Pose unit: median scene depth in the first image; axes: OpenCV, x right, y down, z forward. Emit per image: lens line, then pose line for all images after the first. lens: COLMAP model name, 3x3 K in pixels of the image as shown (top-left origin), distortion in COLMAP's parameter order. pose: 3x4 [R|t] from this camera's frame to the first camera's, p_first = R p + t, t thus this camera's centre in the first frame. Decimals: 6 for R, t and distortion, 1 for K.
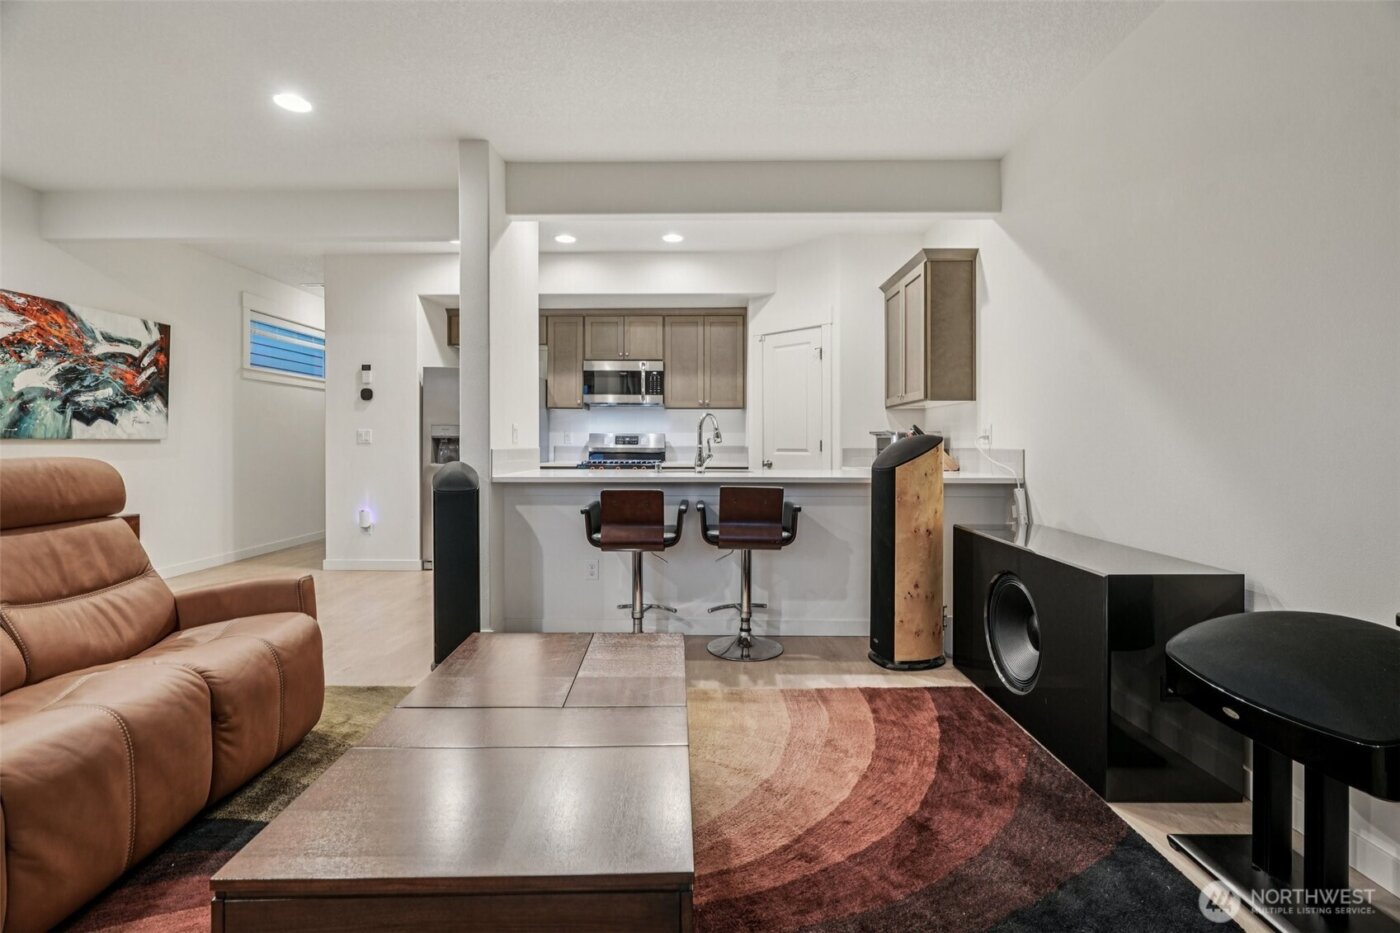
lens RADIAL K [[630.0, 0, 694.7], [0, 630.0, 446.6], [0, 0, 1]] dist [-0.013921, 0.005191]
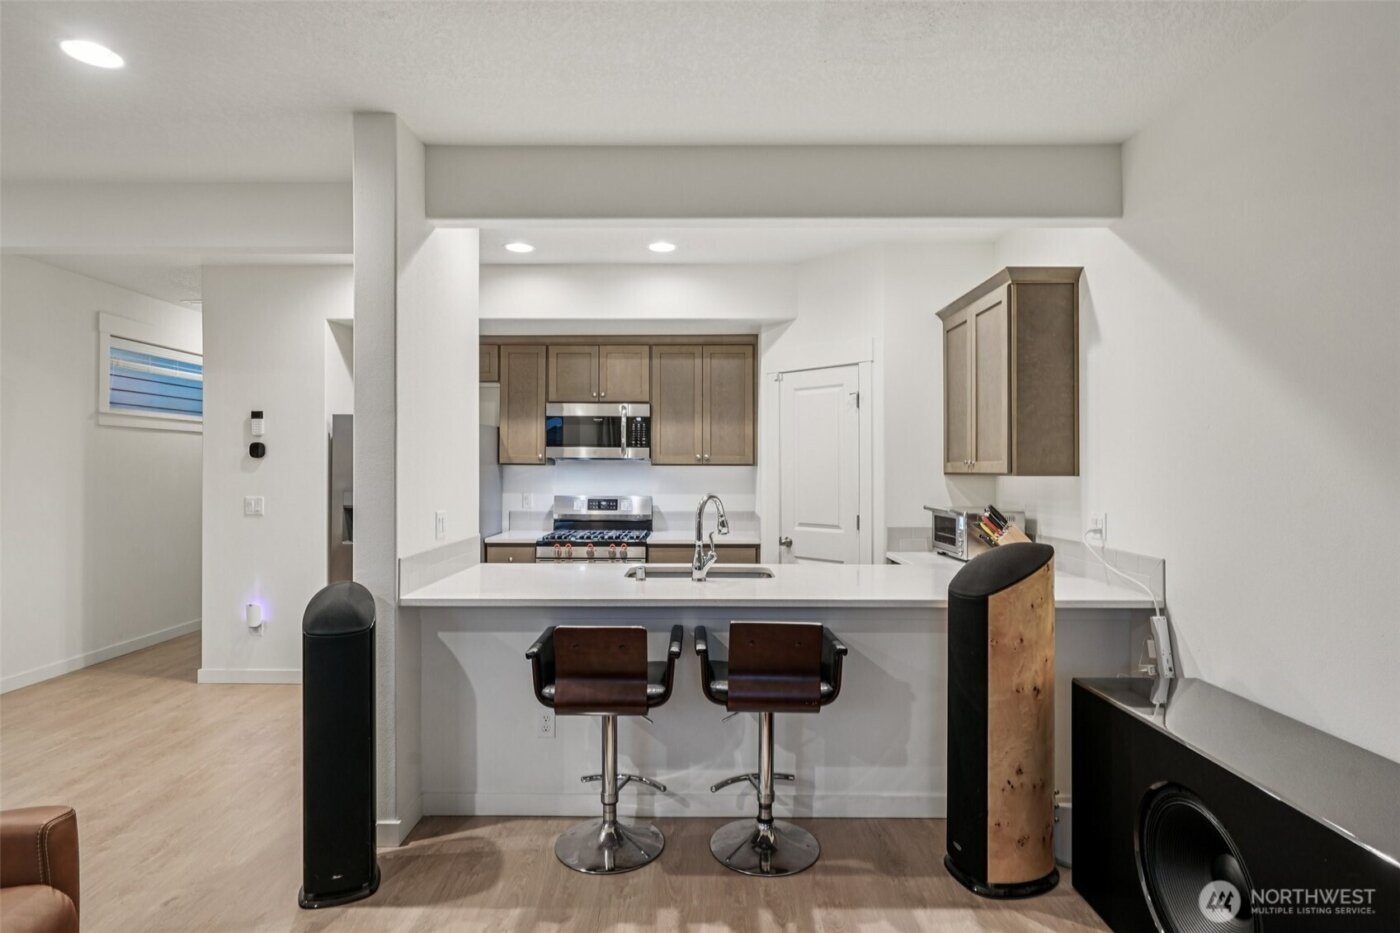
lens RADIAL K [[721.5, 0, 695.5], [0, 721.5, 466.0], [0, 0, 1]] dist [-0.006244, 0.001941]
pose [[0.999957, 0.000722, 0.009215, -0.003370], [-0.000645, 0.999965, -0.008316, -0.082794], [-0.009221, 0.008310, 0.999923, 0.183780]]
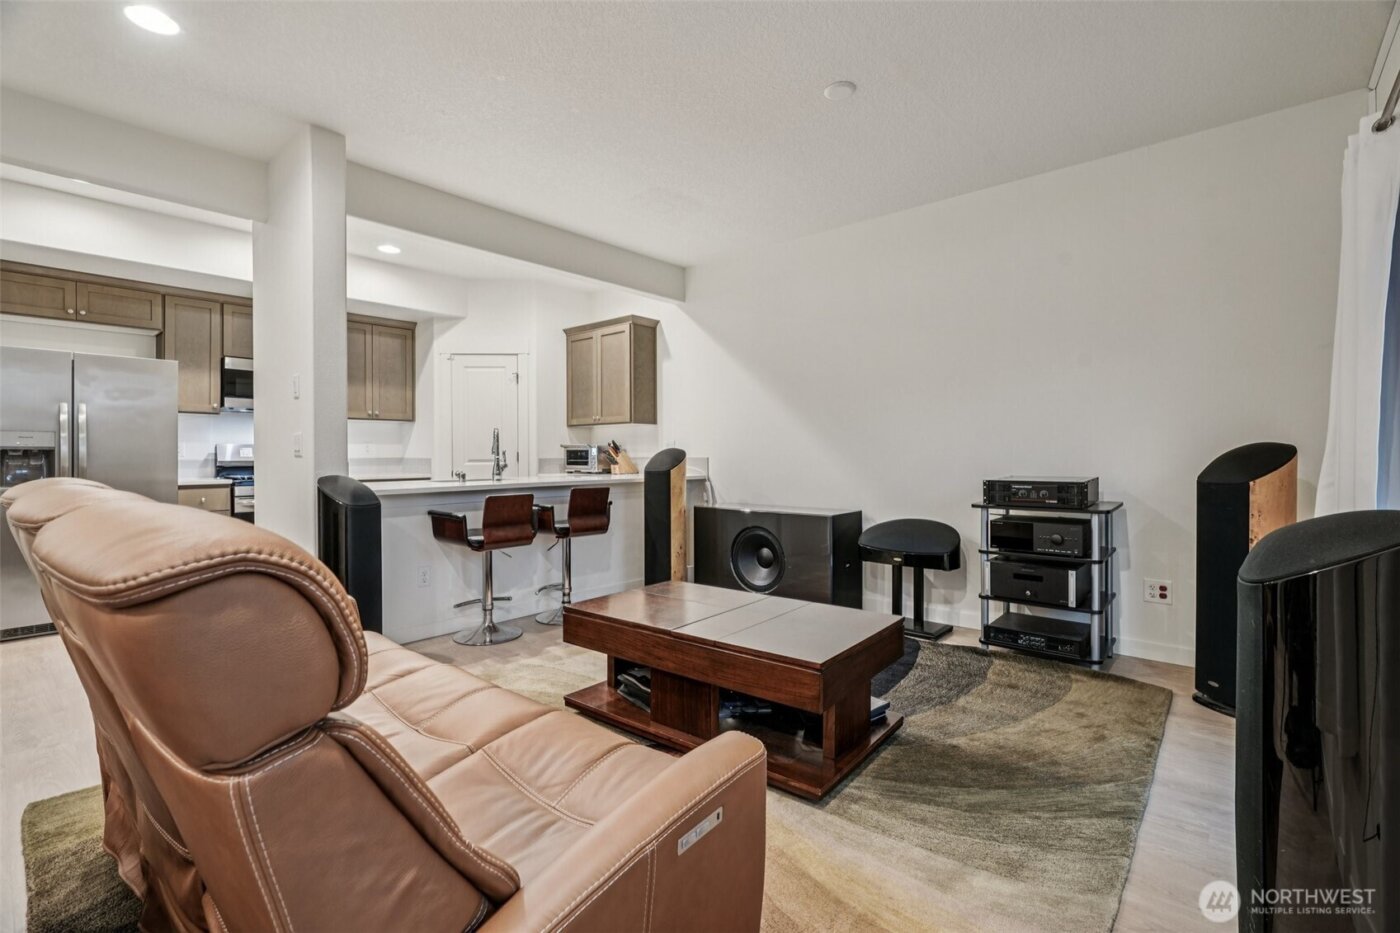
lens RADIAL K [[630.0, 0, 692.1], [0, 630.0, 457.1], [0, 0, 1]] dist [-0.013921, 0.005191]
pose [[0.653254, -0.006571, 0.757110, -0.636980], [0.008490, 0.999963, 0.001354, 0.000486], [-0.757091, 0.005543, 0.653286, -0.011984]]
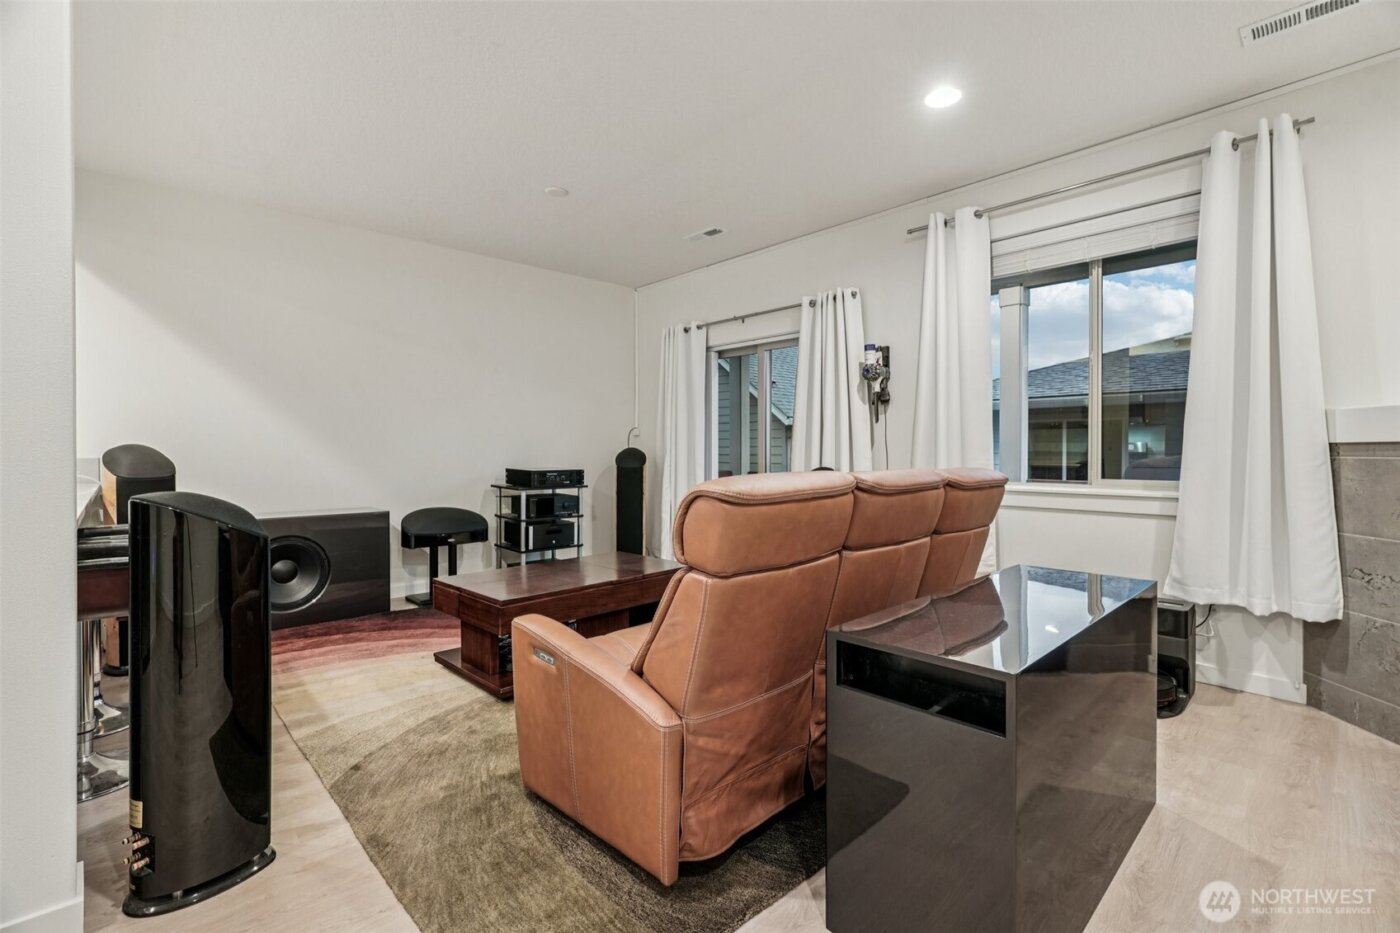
lens RADIAL K [[630.0, 0, 699.2], [0, 630.0, 458.9], [0, 0, 1]] dist [-0.013921, 0.005191]
pose [[-0.704620, -0.008540, 0.709533, -0.870283], [0.000870, 0.999916, 0.012899, -0.005265], [-0.709584, 0.009706, -0.704554, 0.915562]]
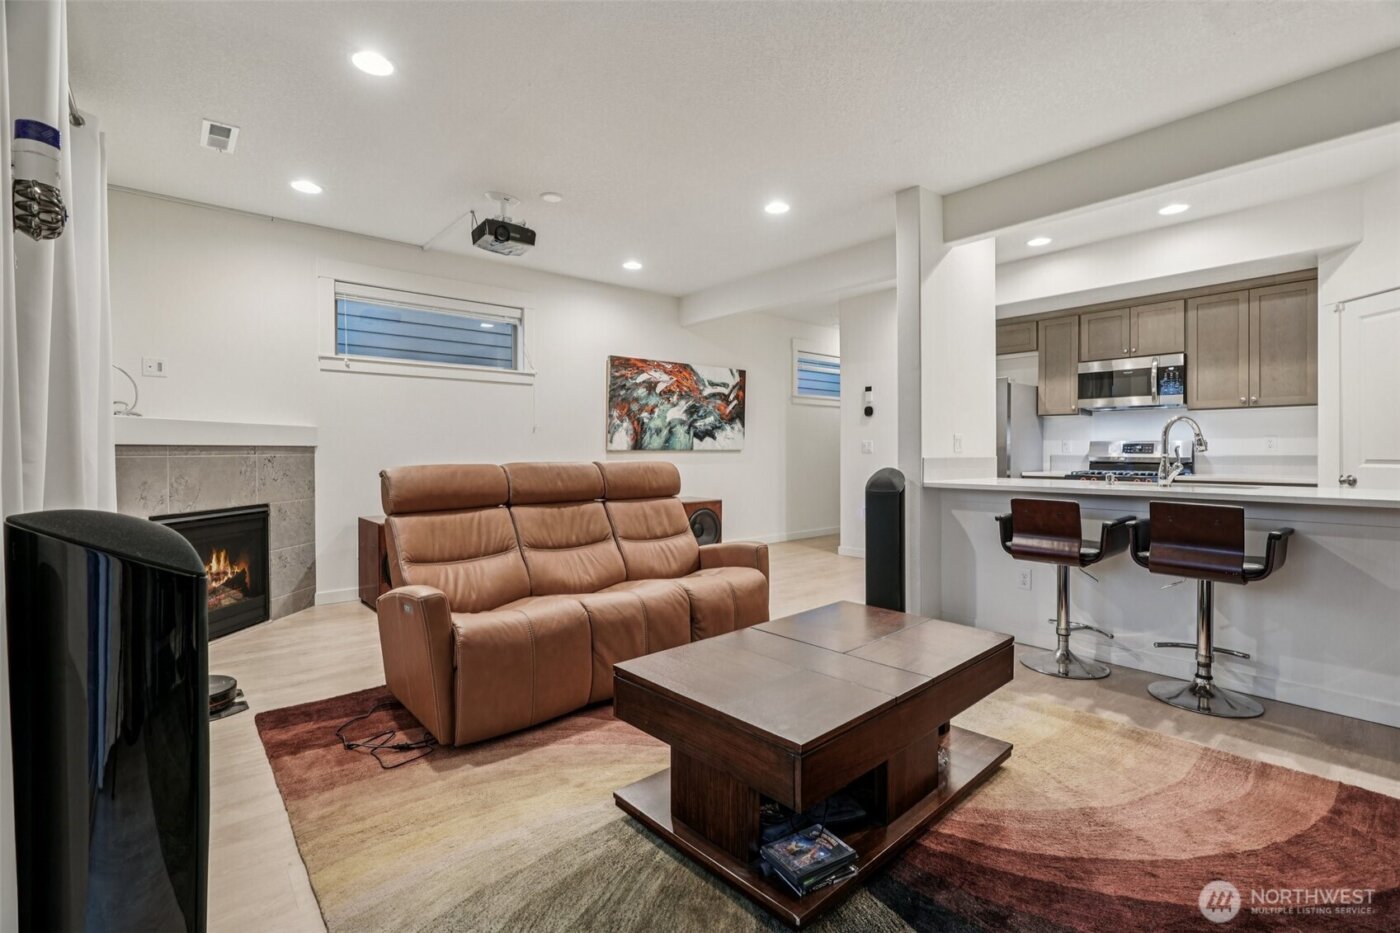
lens RADIAL K [[630.0, 0, 702.6], [0, 630.0, 451.7], [0, 0, 1]] dist [-0.013921, 0.005191]
pose [[0.661817, -0.002340, -0.749662, 0.236278], [-0.002221, 0.999985, -0.005081, 0.000067], [0.749663, 0.005028, 0.661801, -0.037691]]
